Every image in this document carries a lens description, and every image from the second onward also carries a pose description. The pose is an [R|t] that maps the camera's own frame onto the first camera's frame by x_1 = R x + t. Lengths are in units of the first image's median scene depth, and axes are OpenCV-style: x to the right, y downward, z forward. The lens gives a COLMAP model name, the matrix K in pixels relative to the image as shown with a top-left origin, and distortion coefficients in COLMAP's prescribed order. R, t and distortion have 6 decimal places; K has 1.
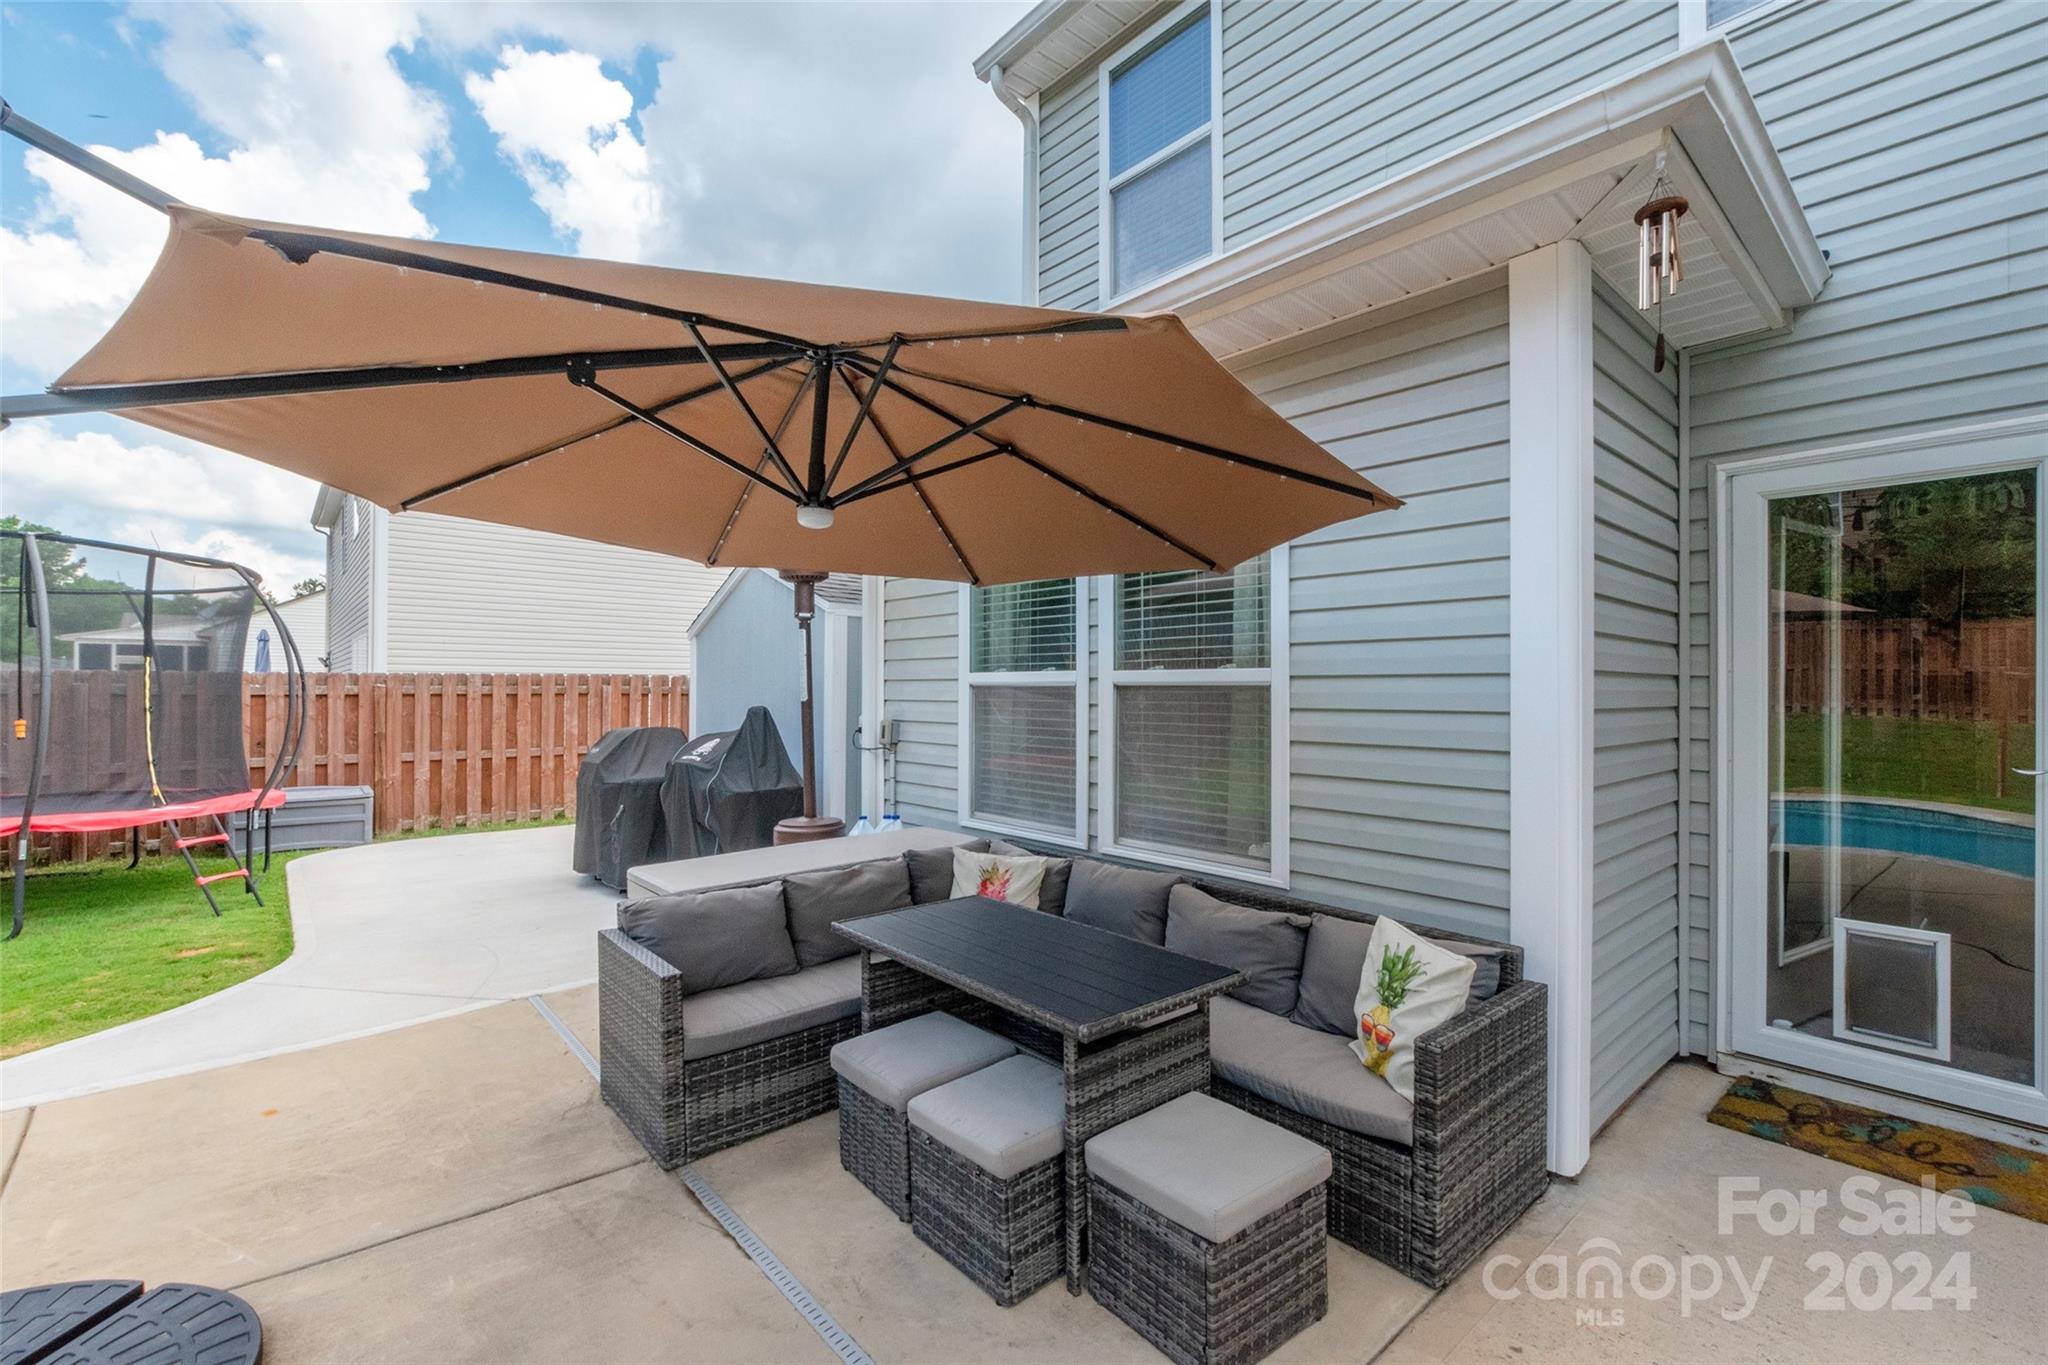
lens RADIAL K [[888.7, 0, 1026.2], [0, 888.7, 685.9], [0, 0, 1]] dist [-0.004447, -0.000442]
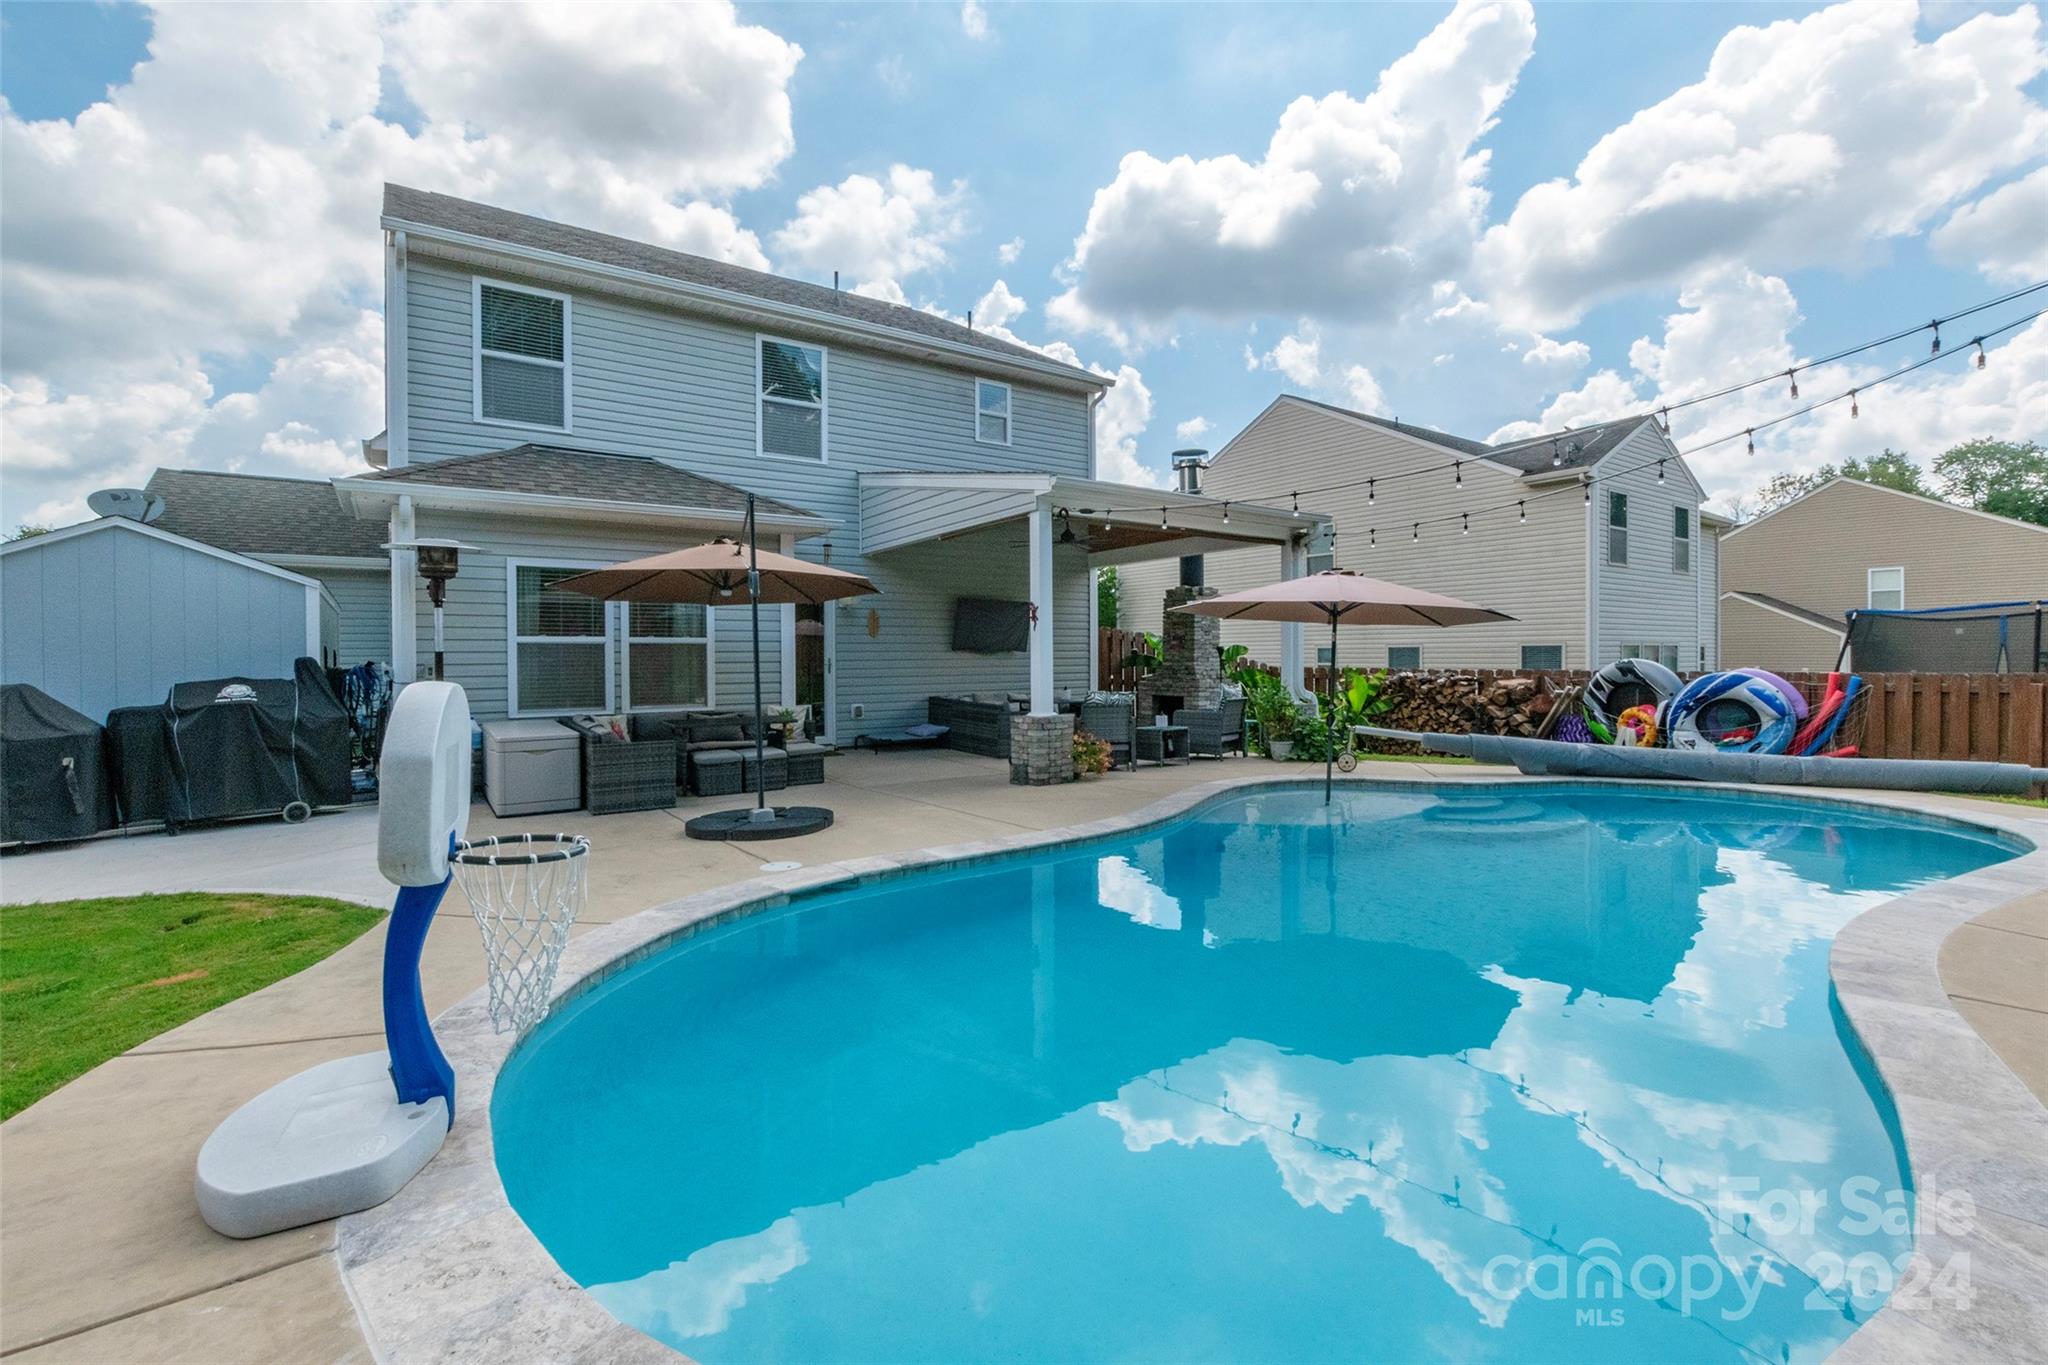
lens RADIAL K [[888.7, 0, 1021.2], [0, 888.7, 663.7], [0, 0, 1]] dist [-0.004447, -0.000442]
pose [[0.104992, -0.010020, 0.994423, -1.329643], [0.004996, 0.999942, 0.009548, 0.022516], [-0.994460, 0.003965, 0.105036, -0.185501]]
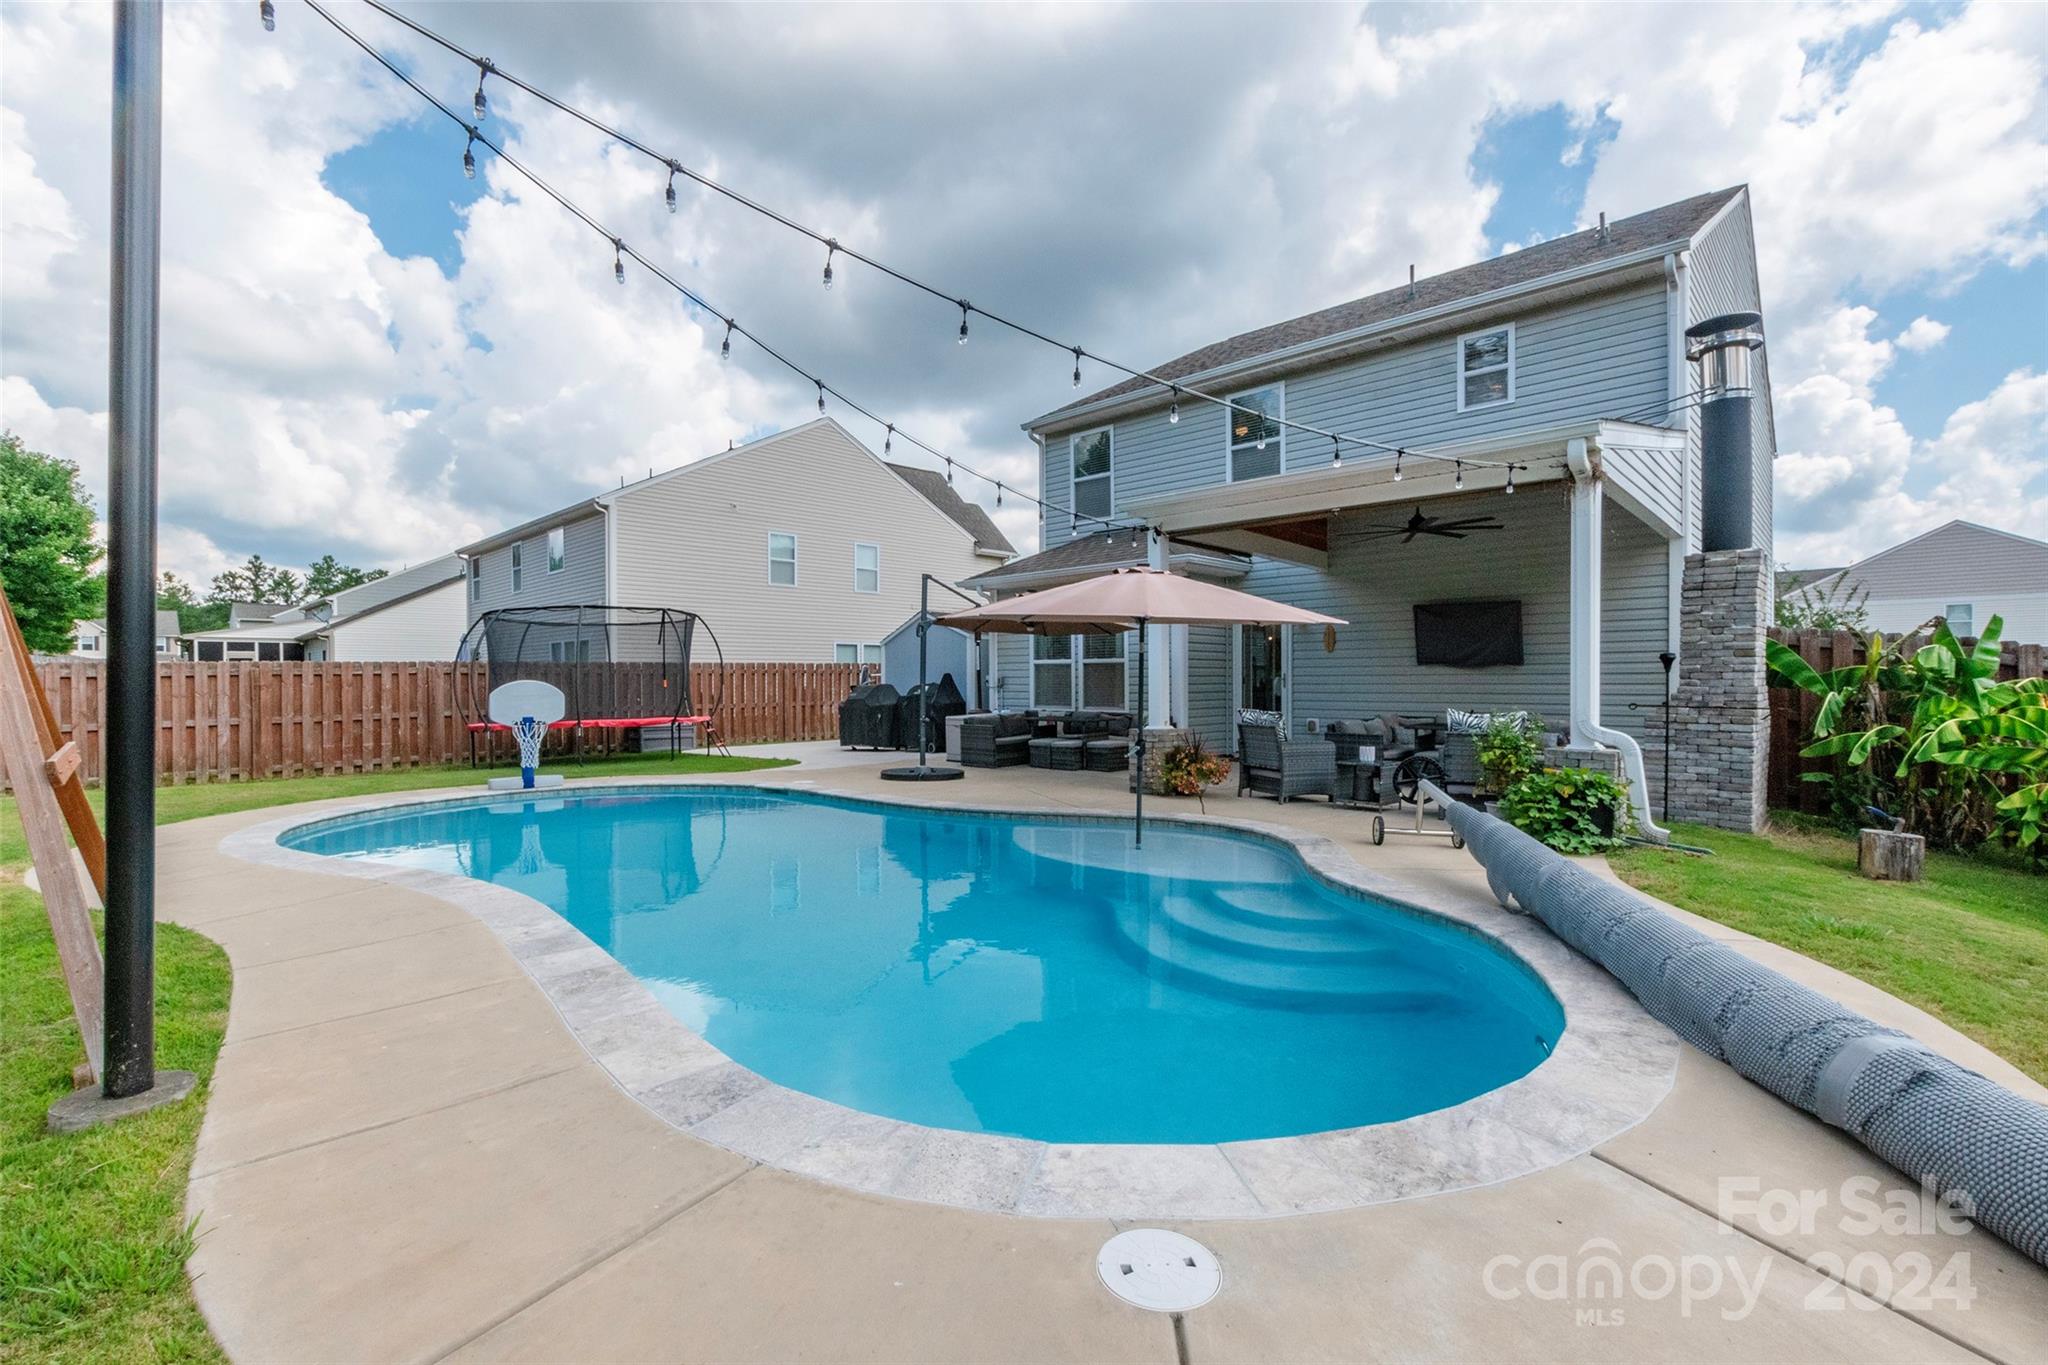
lens RADIAL K [[888.7, 0, 1025.8], [0, 888.7, 684.1], [0, 0, 1]] dist [-0.004447, -0.000442]
pose [[0.995311, -0.004673, 0.096615, -0.282730], [0.004041, 0.999969, 0.006746, 0.034558], [-0.096644, -0.006324, 0.995299, -1.500977]]
